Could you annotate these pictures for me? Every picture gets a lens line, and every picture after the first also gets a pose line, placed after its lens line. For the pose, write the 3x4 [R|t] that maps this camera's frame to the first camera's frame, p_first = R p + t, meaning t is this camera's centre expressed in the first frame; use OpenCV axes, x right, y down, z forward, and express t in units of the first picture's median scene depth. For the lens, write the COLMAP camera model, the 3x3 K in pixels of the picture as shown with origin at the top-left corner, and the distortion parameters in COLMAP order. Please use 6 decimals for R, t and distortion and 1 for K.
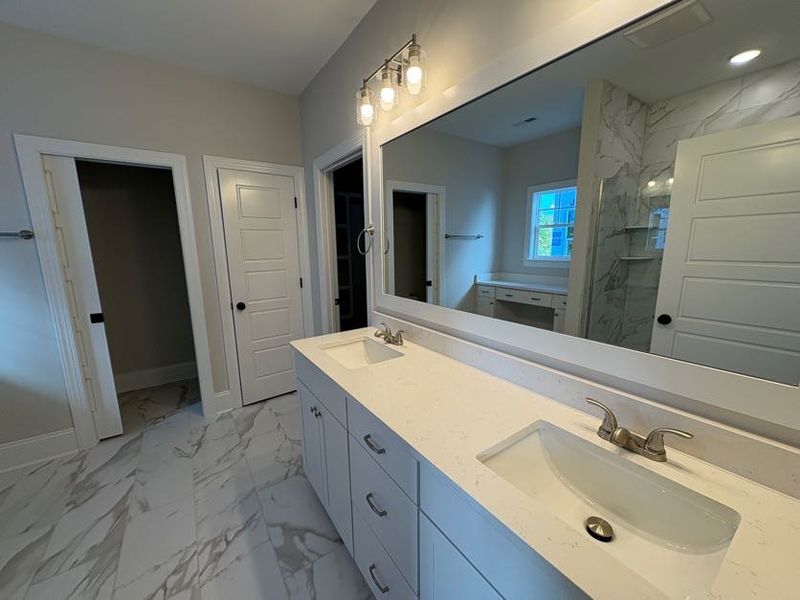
lens RADIAL K [[316.4, 0, 399.6], [0, 316.4, 300.3], [0, 0, 1]] dist [0.000028, 0.000118]
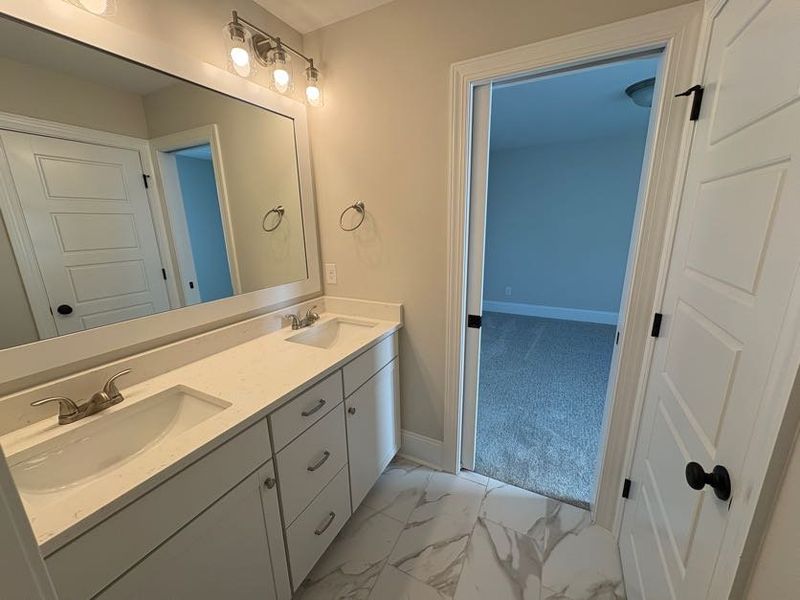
lens RADIAL K [[316.4, 0, 399.6], [0, 316.4, 300.3], [0, 0, 1]] dist [0.000028, 0.000118]
pose [[-0.448076, -0.191403, 0.873266, -0.786399], [0.183229, 0.936414, 0.299259, -0.071007], [-0.875017, 0.294099, -0.384514, 0.366471]]
